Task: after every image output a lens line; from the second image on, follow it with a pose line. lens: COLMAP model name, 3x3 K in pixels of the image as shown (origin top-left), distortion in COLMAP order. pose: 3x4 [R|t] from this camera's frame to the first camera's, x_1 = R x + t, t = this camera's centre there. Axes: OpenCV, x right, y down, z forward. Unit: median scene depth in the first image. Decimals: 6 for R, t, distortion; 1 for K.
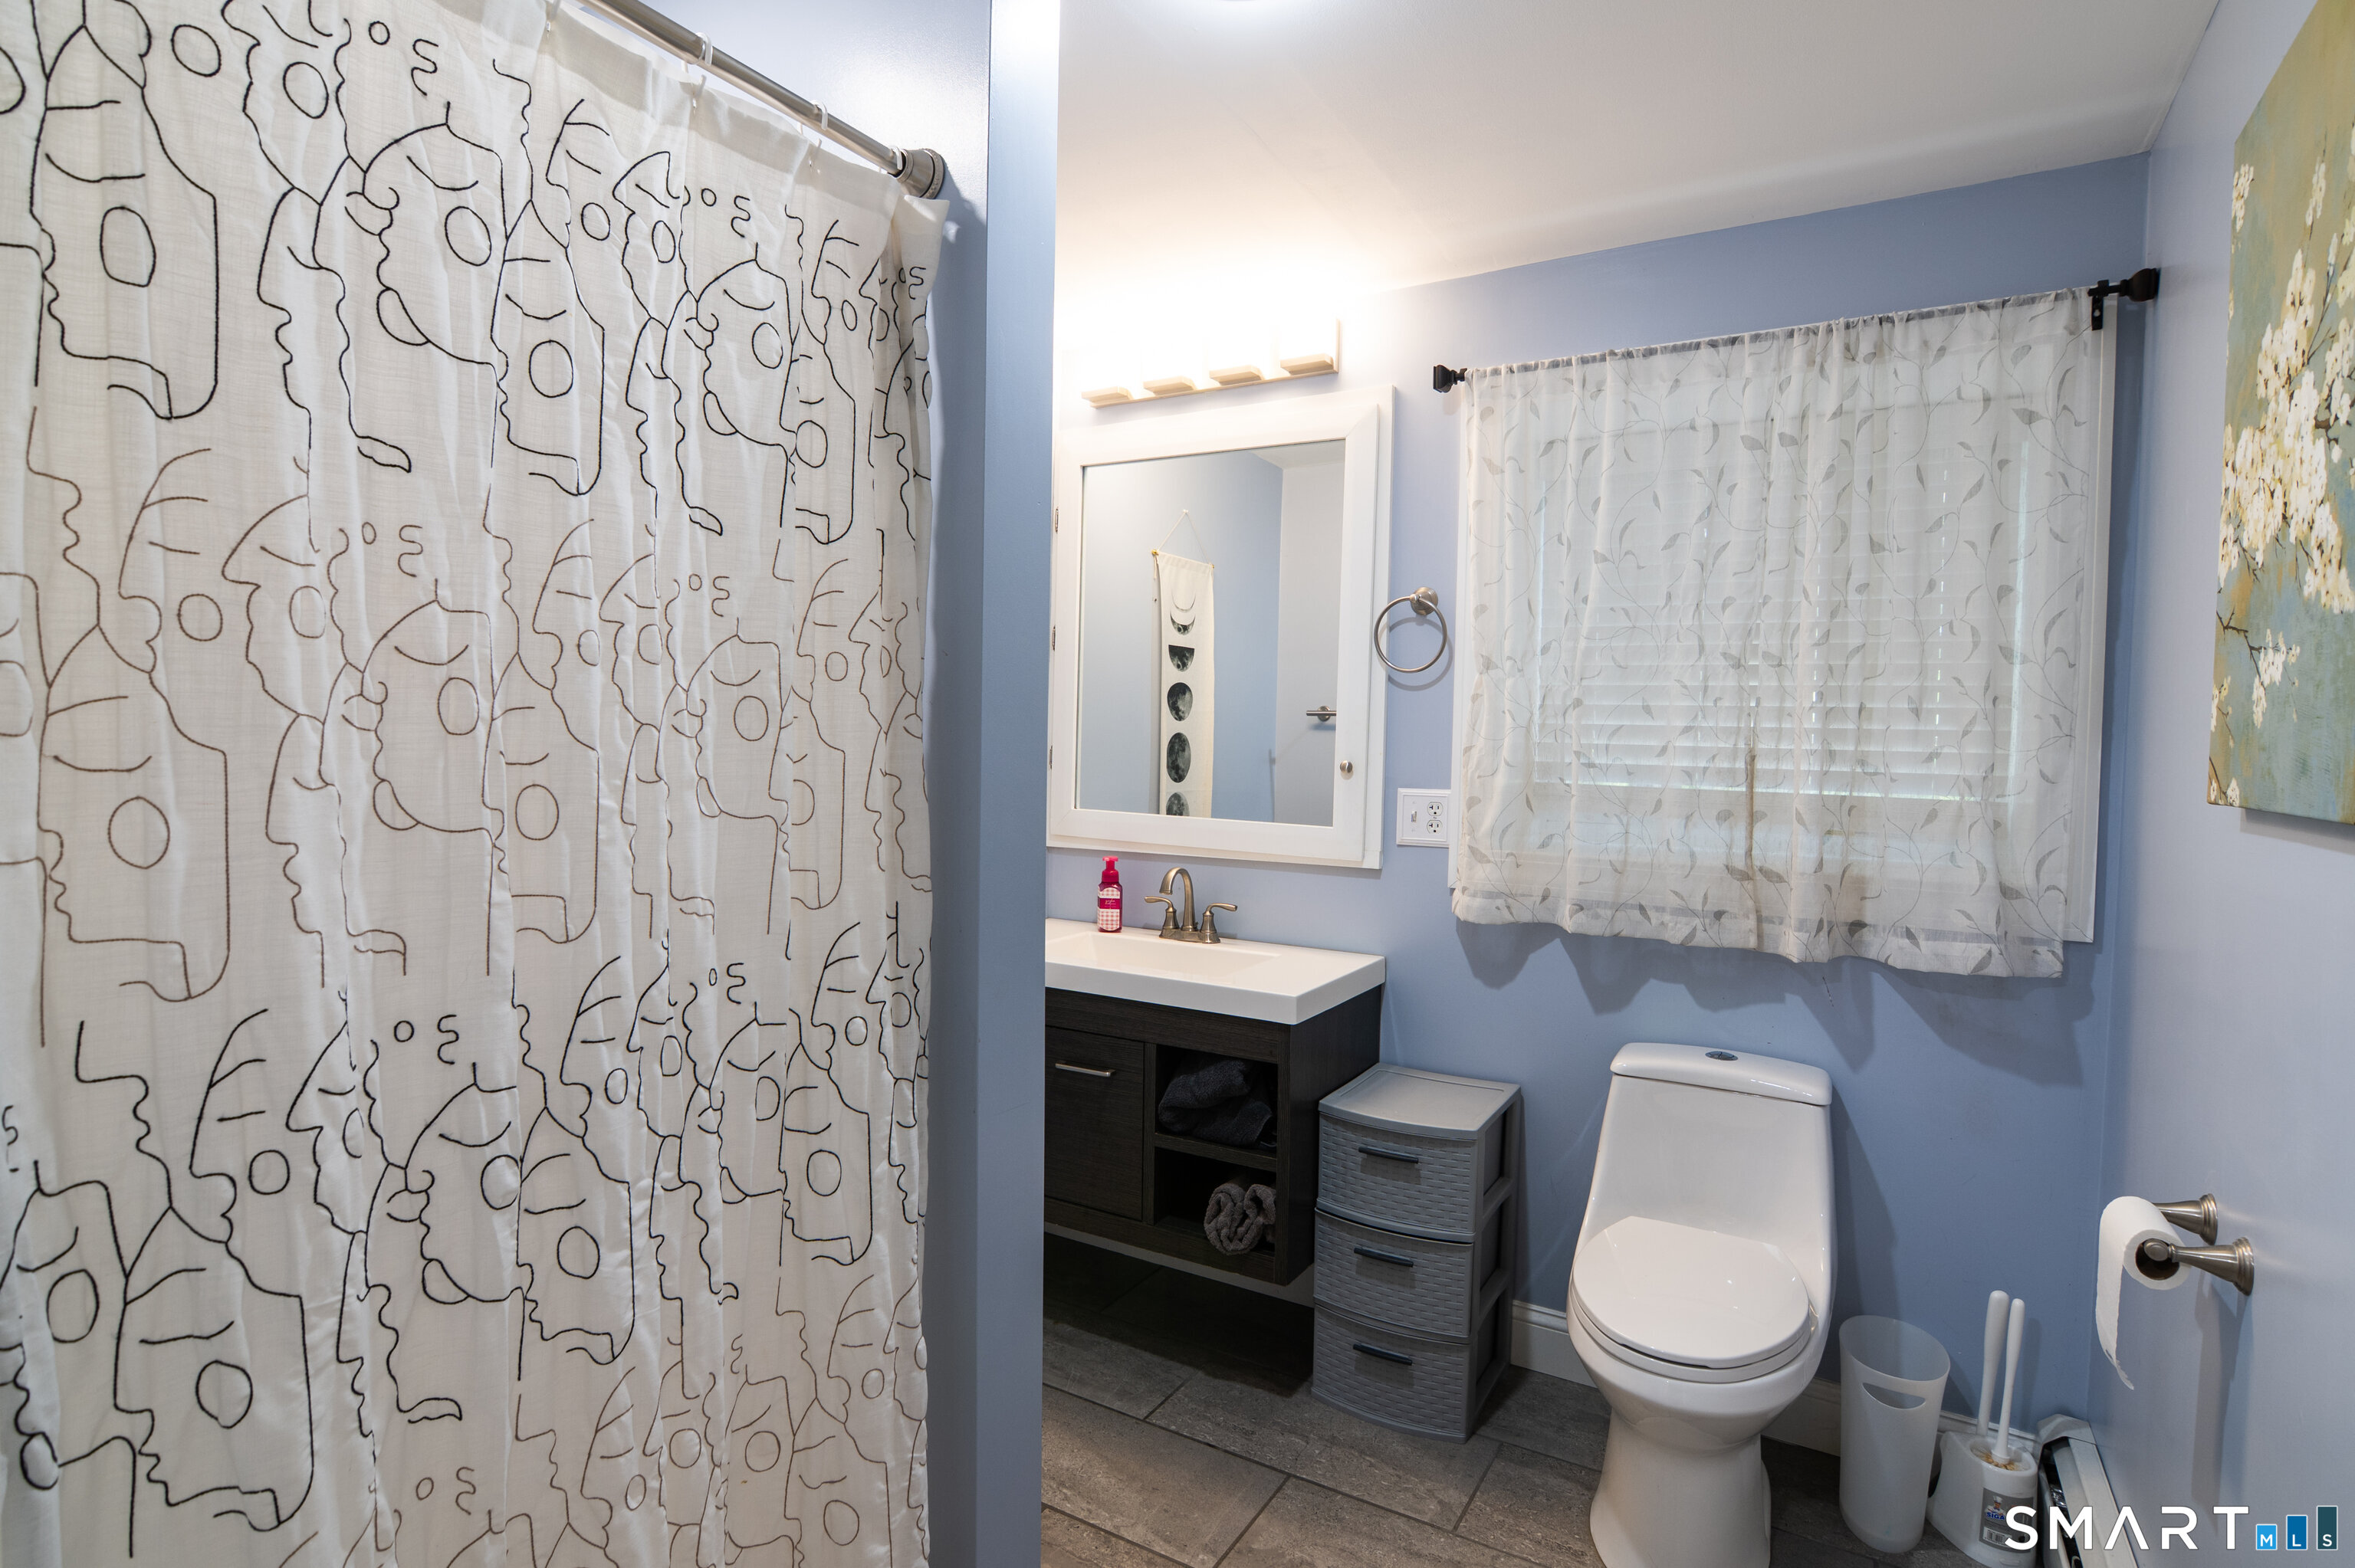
lens RADIAL K [[1149.2, 0, 1159.0], [0, 1149.2, 782.4], [0, 0, 1]] dist [-0.027885, 0.006751]
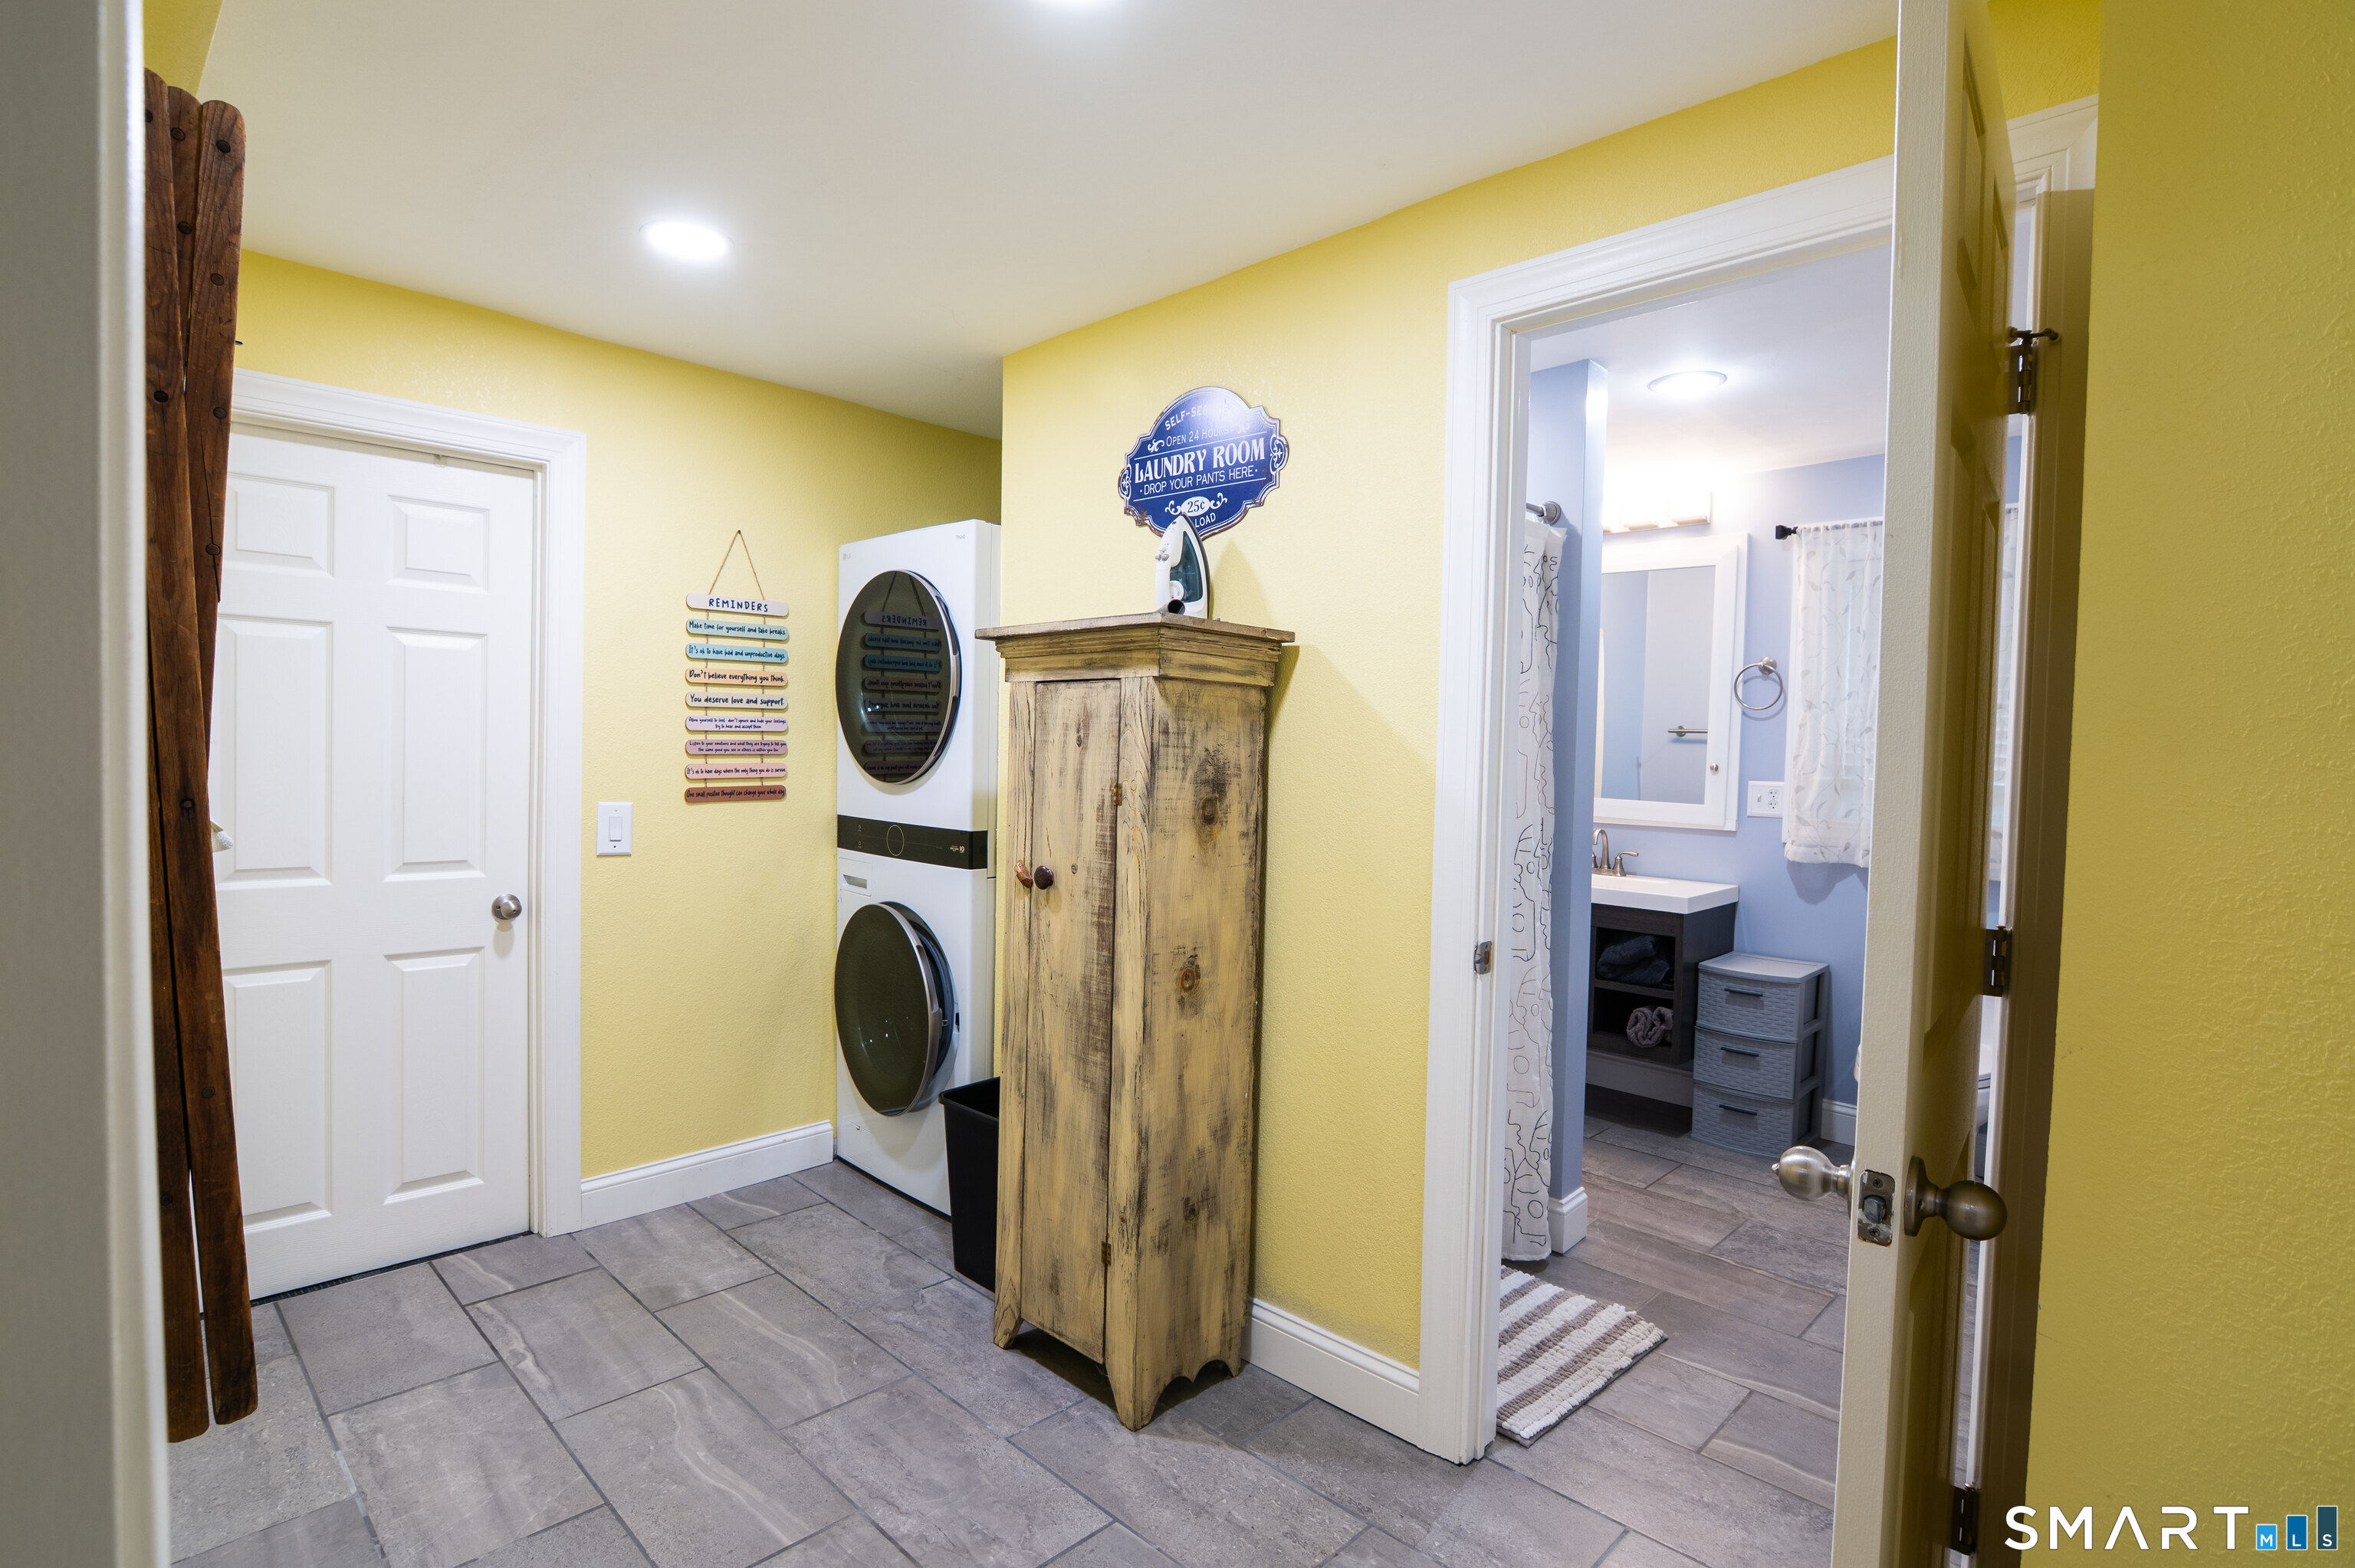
lens RADIAL K [[1149.2, 0, 1159.0], [0, 1149.2, 782.4], [0, 0, 1]] dist [-0.027885, 0.006751]
pose [[0.970805, 0.011881, -0.239577, -0.230696], [-0.013188, 0.999906, -0.003851, 0.025960], [0.239509, 0.006898, 0.970870, -0.824185]]
